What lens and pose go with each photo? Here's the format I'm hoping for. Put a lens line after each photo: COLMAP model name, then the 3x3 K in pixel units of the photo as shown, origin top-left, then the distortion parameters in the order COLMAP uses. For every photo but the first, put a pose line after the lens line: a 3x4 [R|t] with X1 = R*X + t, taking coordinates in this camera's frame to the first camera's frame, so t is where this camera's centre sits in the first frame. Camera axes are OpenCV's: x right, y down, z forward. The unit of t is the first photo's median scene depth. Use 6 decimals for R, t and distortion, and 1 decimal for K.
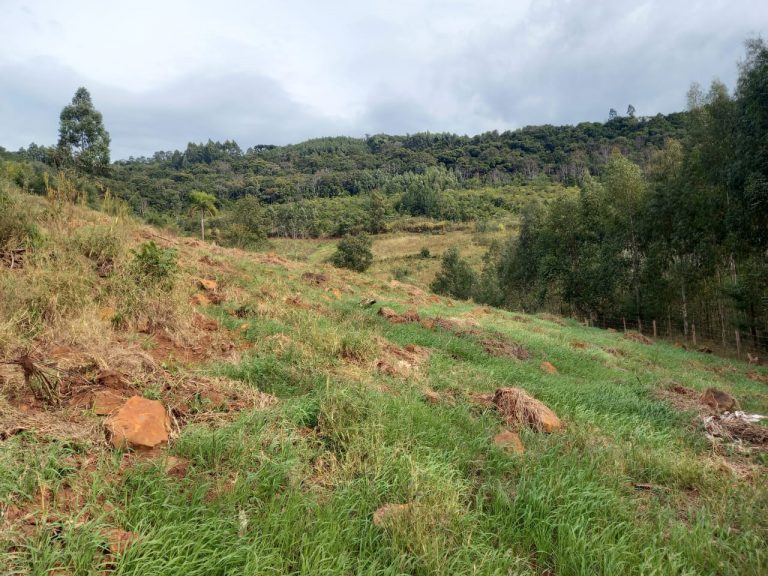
lens RADIAL K [[535.6, 0, 386.4], [0, 535.6, 284.3], [0, 0, 1]] dist [0.001704, 0.002085]
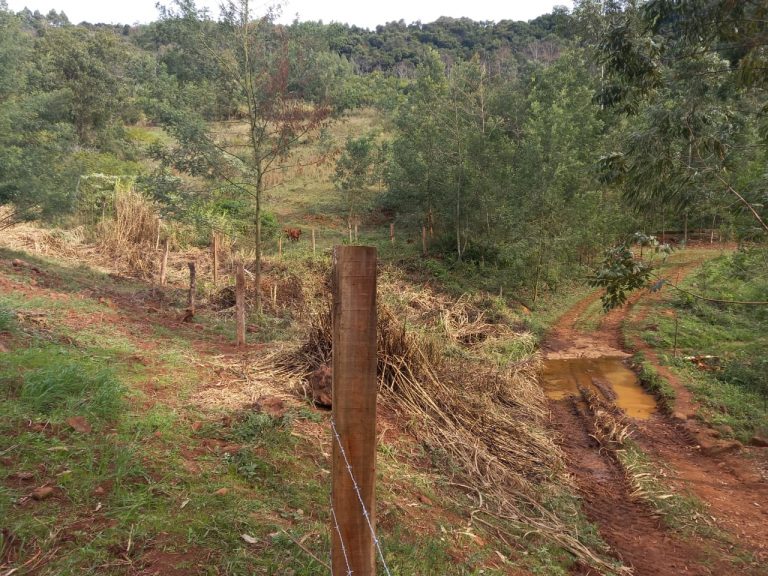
lens RADIAL K [[535.6, 0, 386.4], [0, 535.6, 284.3], [0, 0, 1]] dist [0.001704, 0.002085]
pose [[0.981035, 0.008756, 0.193631, 0.025280], [-0.032471, 0.992286, 0.119644, 0.010789], [-0.191089, -0.123662, 0.973752, 0.157611]]
